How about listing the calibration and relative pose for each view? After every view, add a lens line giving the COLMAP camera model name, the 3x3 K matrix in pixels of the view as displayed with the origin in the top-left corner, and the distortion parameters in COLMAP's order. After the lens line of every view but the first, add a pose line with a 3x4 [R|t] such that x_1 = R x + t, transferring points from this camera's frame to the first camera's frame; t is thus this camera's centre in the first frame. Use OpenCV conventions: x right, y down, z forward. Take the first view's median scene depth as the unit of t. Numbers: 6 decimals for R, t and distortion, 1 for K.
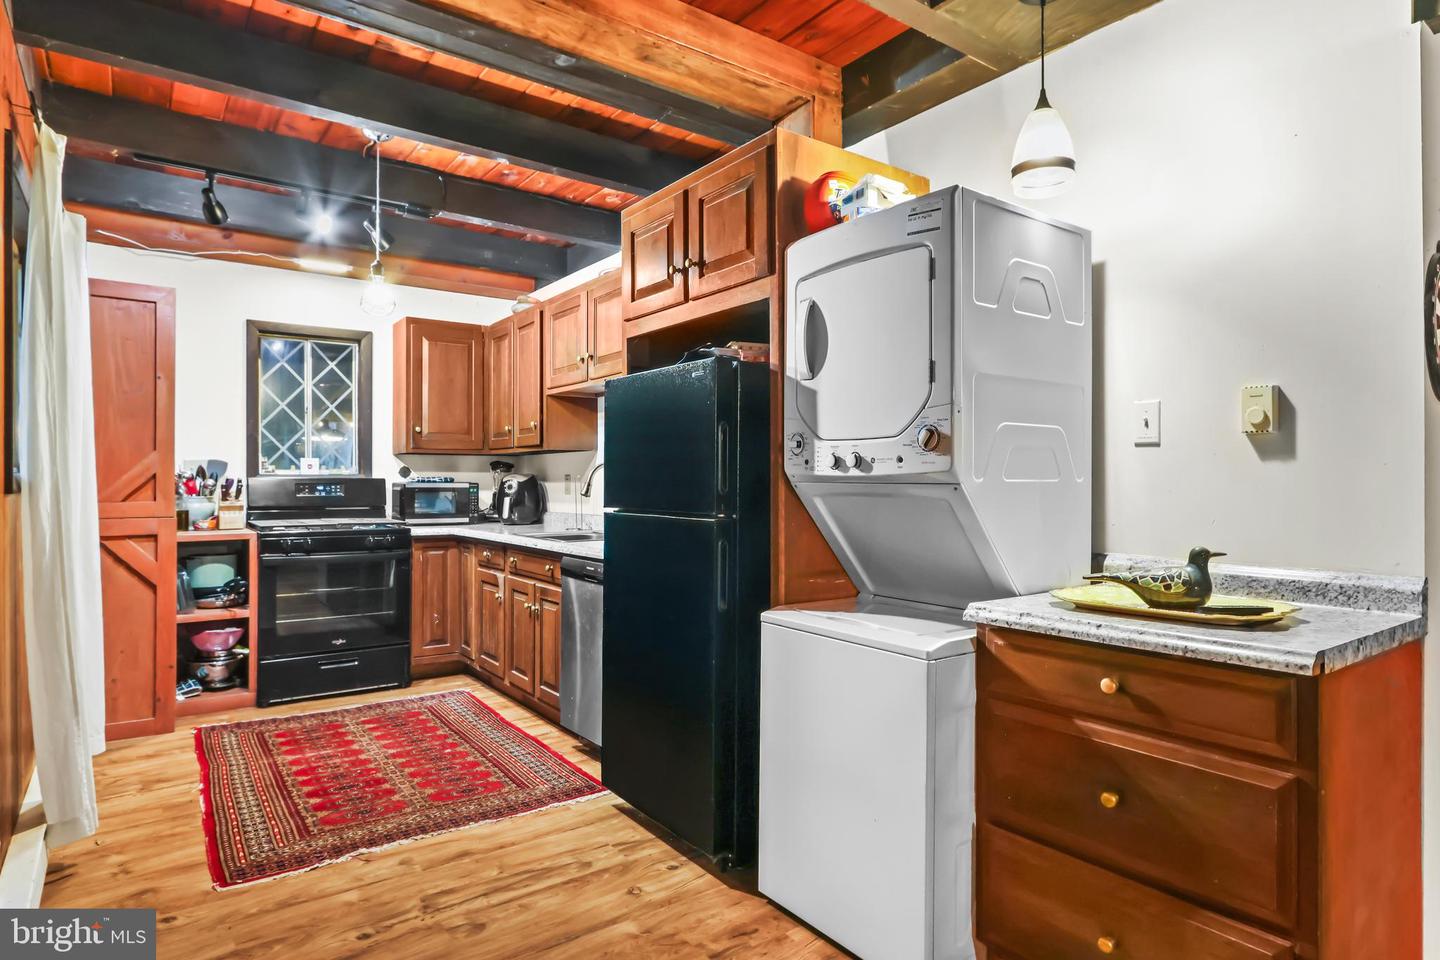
lens RADIAL K [[798.6, 0, 721.1], [0, 798.6, 480.0], [0, 0, 1]] dist [0.004292, 0.005113]
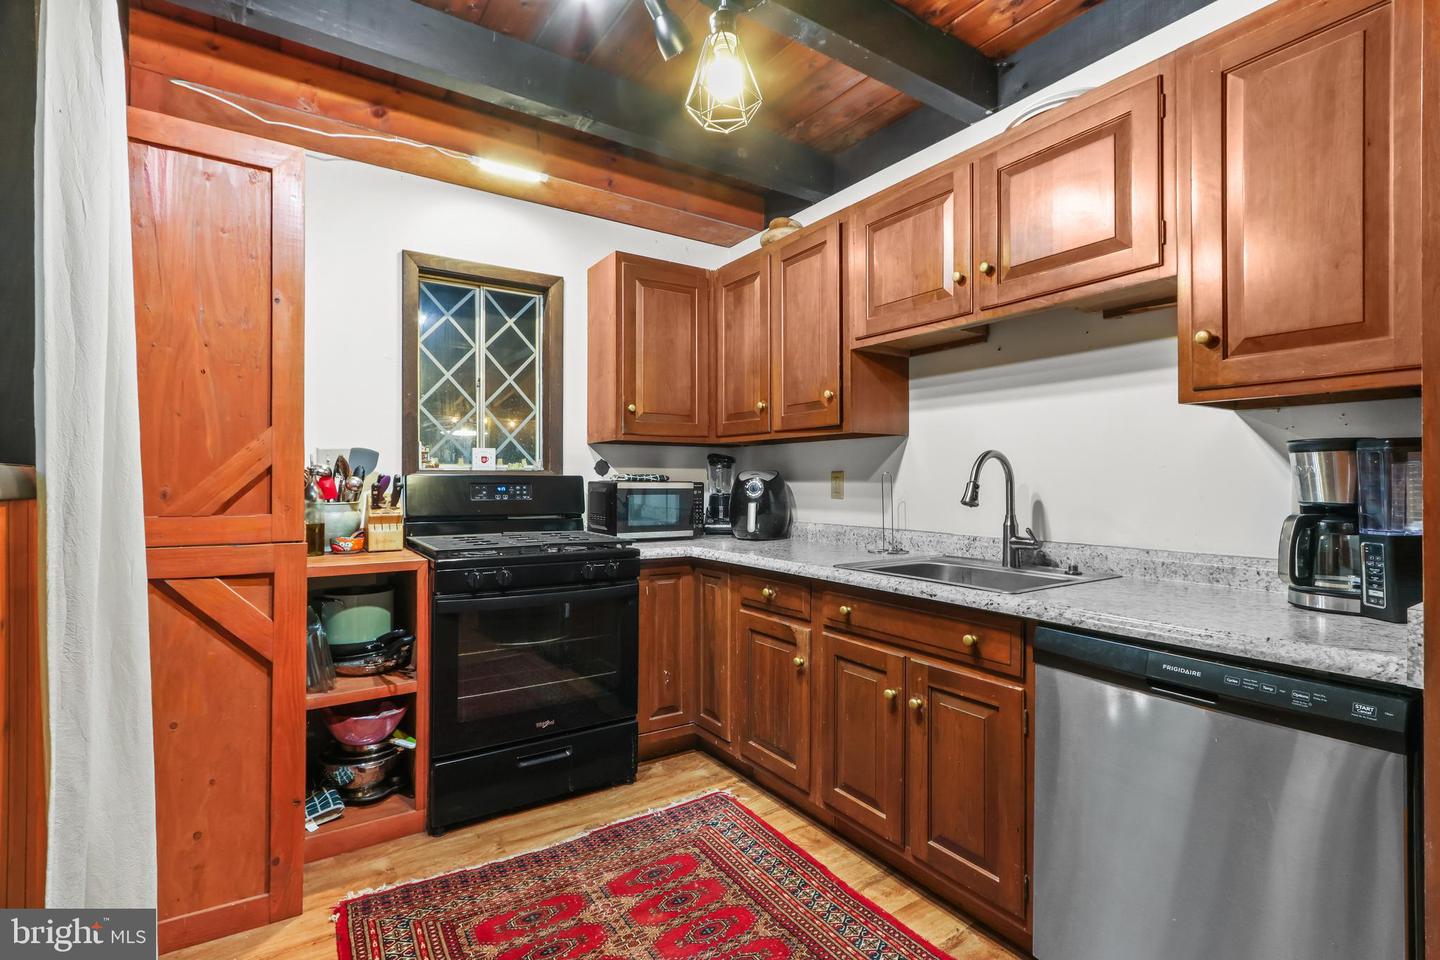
lens RADIAL K [[673.2, 0, 720.7], [0, 673.2, 479.5], [0, 0, 1]] dist [0.009987, -0.000183]
pose [[0.999016, 0.001606, -0.044332, -0.307171], [-0.001583, 0.999999, 0.000555, 0.000754], [0.044332, -0.000484, 0.999017, 0.449042]]
